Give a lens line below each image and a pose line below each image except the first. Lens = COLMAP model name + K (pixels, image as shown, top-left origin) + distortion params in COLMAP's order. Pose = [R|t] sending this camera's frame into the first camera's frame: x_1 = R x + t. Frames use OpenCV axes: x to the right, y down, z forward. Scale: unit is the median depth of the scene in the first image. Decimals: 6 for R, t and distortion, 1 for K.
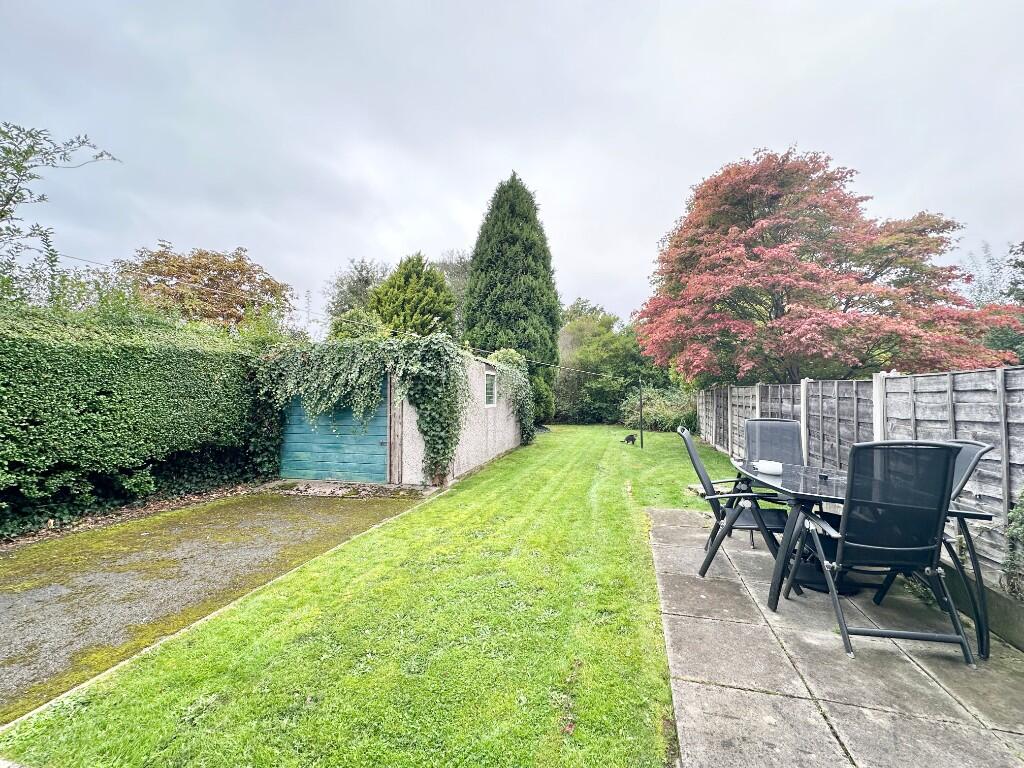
lens RADIAL K [[408.0, 0, 512.1], [0, 408.0, 384.8], [0, 0, 1]] dist [-0.001586, 0.000161]
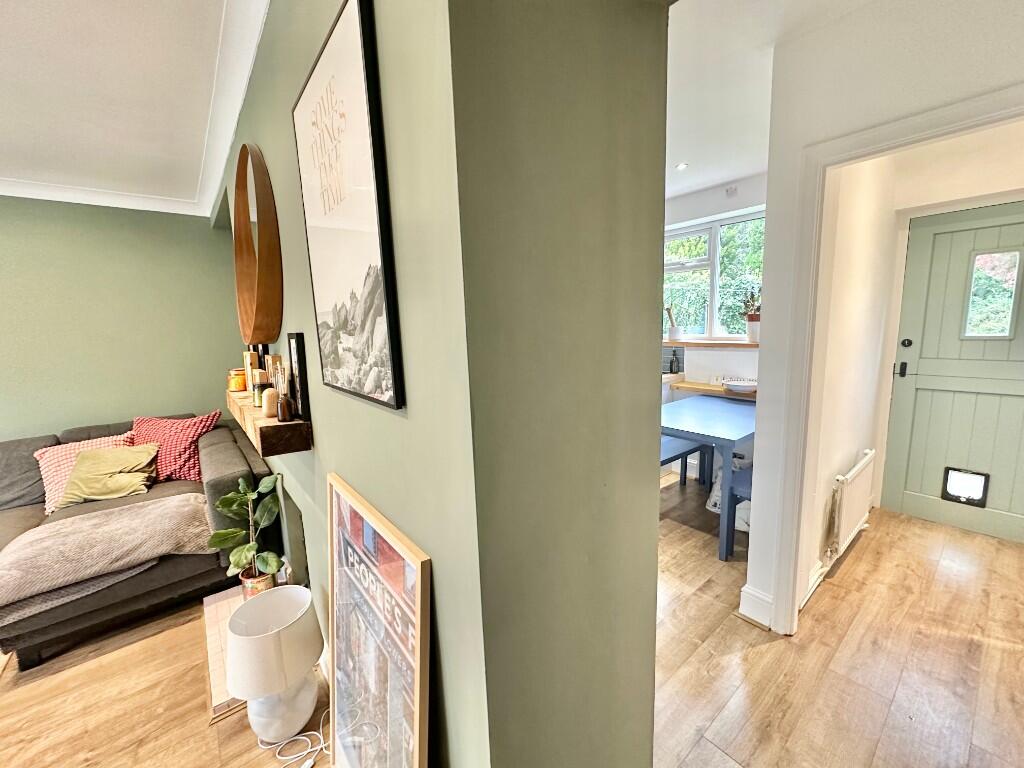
lens RADIAL K [[408.0, 0, 512.1], [0, 408.0, 384.8], [0, 0, 1]] dist [-0.001586, 0.000161]
pose [[0.828333, 0.061661, -0.556832, -0.016447], [0.048175, 0.982403, 0.180452, -0.019508], [0.558161, -0.176300, 0.810787, -0.300589]]
